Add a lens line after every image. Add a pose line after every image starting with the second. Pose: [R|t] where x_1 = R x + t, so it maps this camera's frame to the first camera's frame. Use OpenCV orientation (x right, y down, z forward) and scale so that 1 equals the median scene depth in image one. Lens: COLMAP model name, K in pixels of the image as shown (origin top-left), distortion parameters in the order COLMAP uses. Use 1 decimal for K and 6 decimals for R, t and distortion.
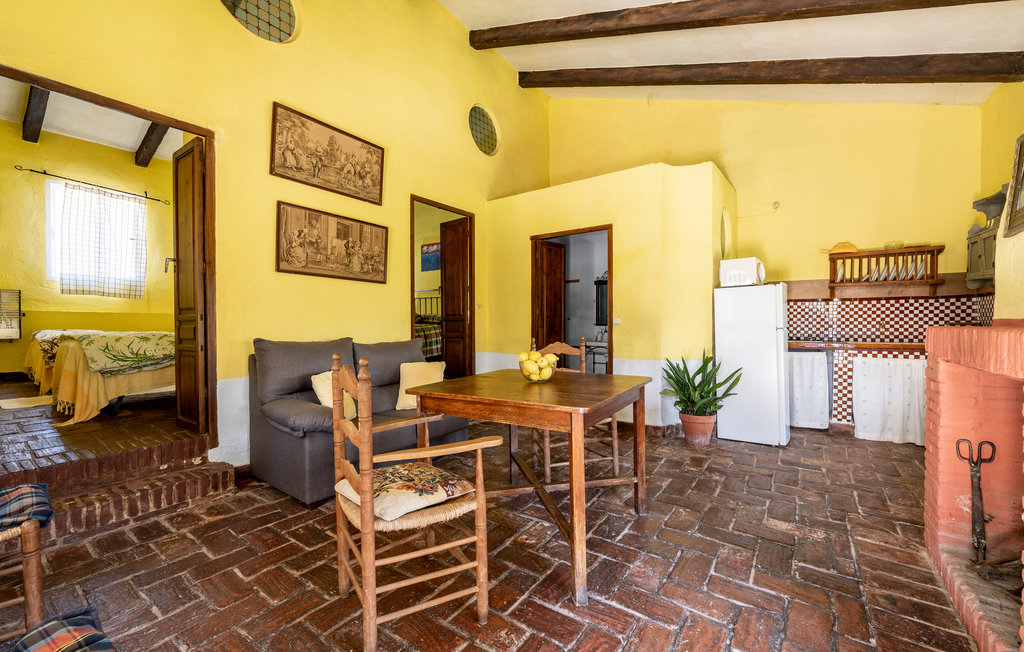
lens RADIAL K [[418.6, 0, 512.6], [0, 418.6, 326.2], [0, 0, 1]] dist [0.002252, -0.000019]
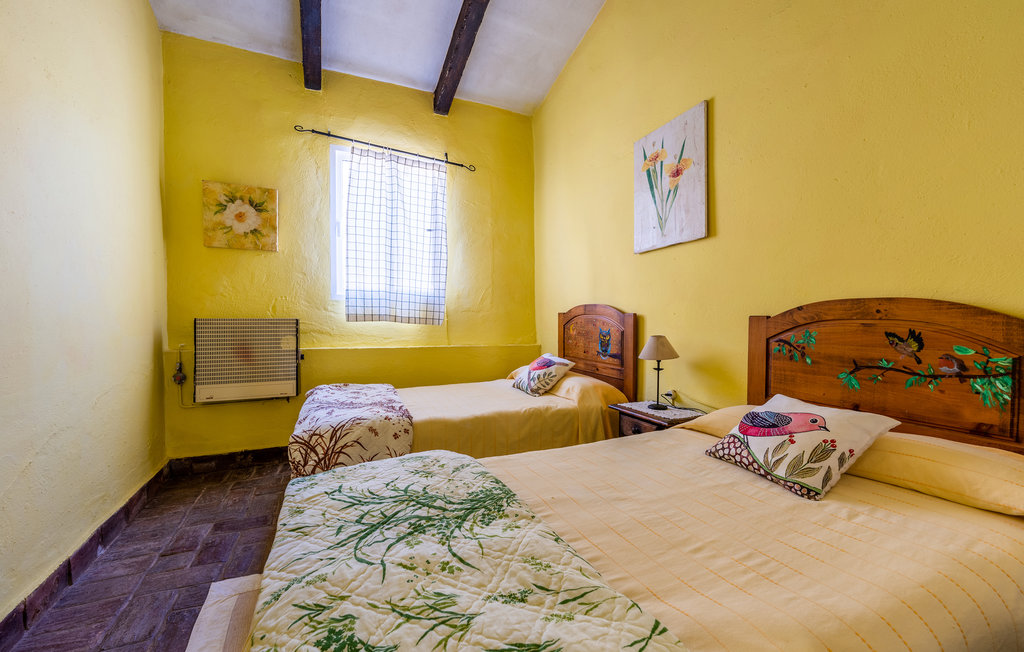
lens RADIAL K [[418.6, 0, 511.3], [0, 418.6, 326.0], [0, 0, 1]] dist [0.002252, -0.000019]
pose [[0.870262, 0.003461, -0.492577, -0.525691], [-0.003103, 0.999994, 0.001544, -0.069564], [0.492579, 0.000185, 0.870268, 0.550391]]
